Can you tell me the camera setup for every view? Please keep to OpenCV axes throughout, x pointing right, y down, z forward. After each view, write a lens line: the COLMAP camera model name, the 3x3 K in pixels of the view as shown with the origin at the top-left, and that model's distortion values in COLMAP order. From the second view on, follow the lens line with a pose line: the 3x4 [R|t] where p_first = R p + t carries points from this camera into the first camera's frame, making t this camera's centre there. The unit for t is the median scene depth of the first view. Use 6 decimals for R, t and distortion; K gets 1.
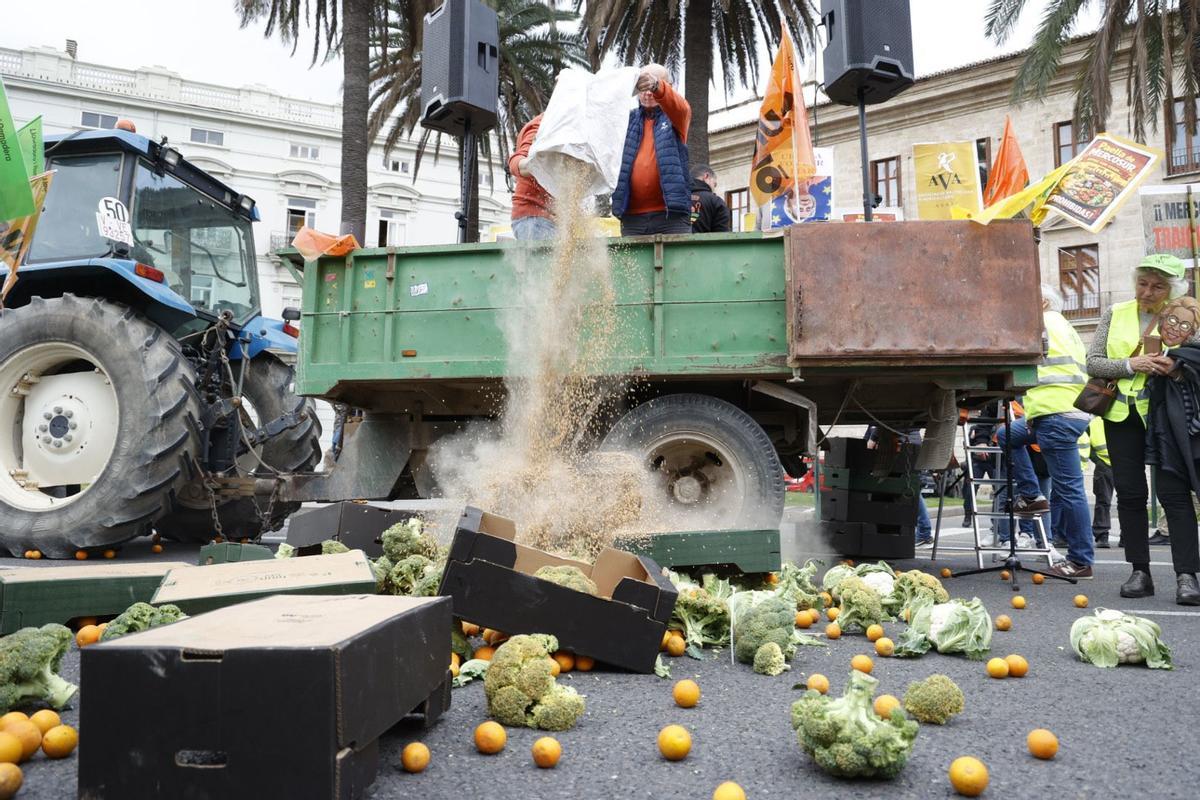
lens RADIAL K [[826.2, 0, 600.0], [0, 826.2, 400.0], [0, 0, 1]] dist [-0.088046, 0.057099]
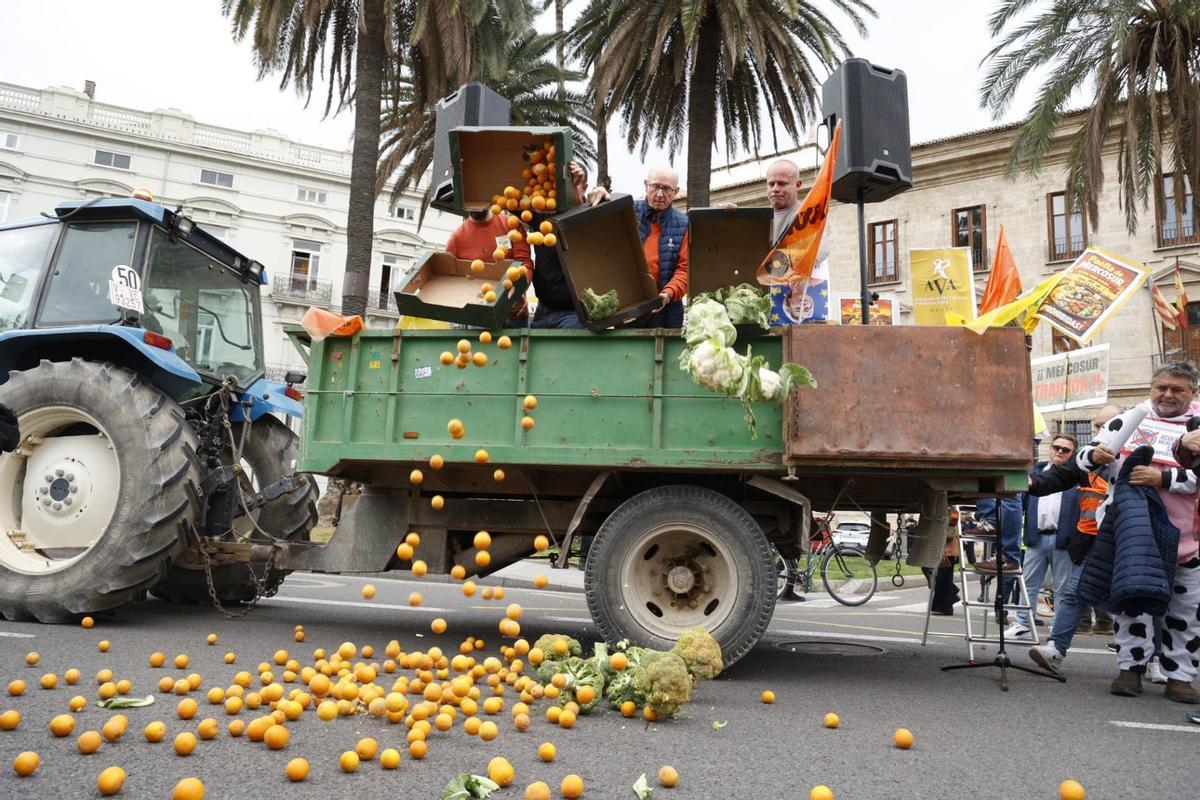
lens RADIAL K [[824.3, 0, 600.0], [0, 824.3, 400.0], [0, 0, 1]] dist [-0.092630, 0.061118]
pose [[0.999494, 0.031464, 0.004627, -0.004222], [-0.031167, 0.998042, -0.054236, -0.045721], [-0.006324, 0.054064, 0.998517, -0.012204]]
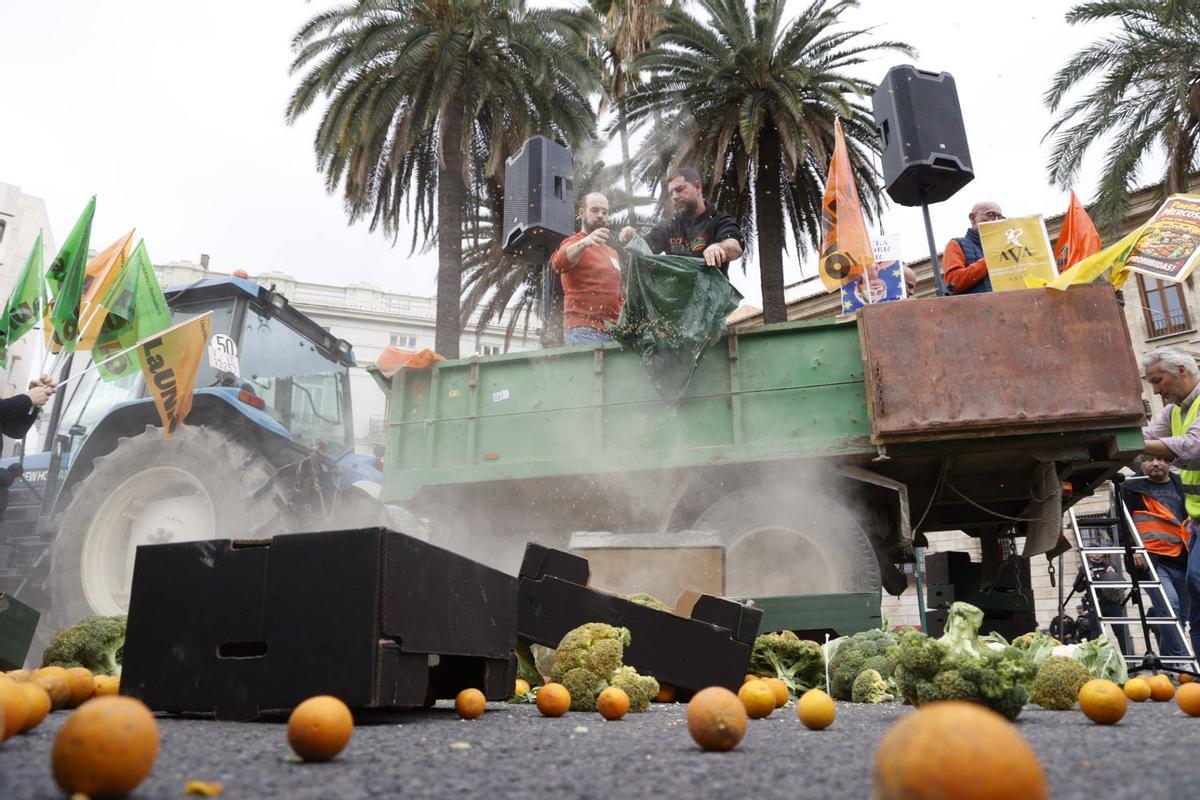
lens RADIAL K [[824.3, 0, 600.0], [0, 824.3, 400.0], [0, 0, 1]] dist [-0.092630, 0.061118]
pose [[0.993535, -0.046011, -0.103783, 0.008764], [0.021970, 0.974832, -0.221855, 0.090380], [0.111378, 0.218141, 0.969541, 0.013747]]
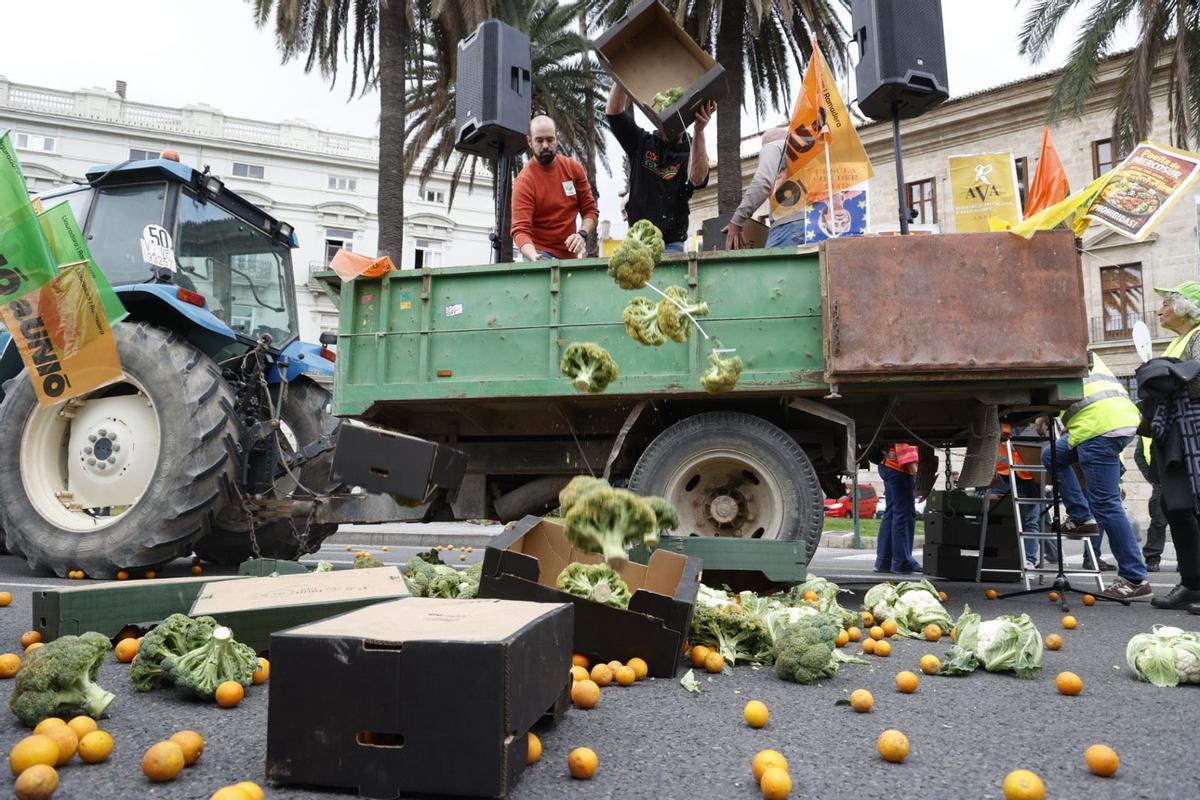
lens RADIAL K [[827.0, 0, 600.0], [0, 827.0, 400.0], [0, 0, 1]] dist [-0.090028, 0.060150]
pose [[0.999089, -0.007636, -0.041981, -0.000204], [0.006250, 0.999434, -0.033048, 0.008908], [0.042209, 0.032756, 0.998572, 0.003569]]
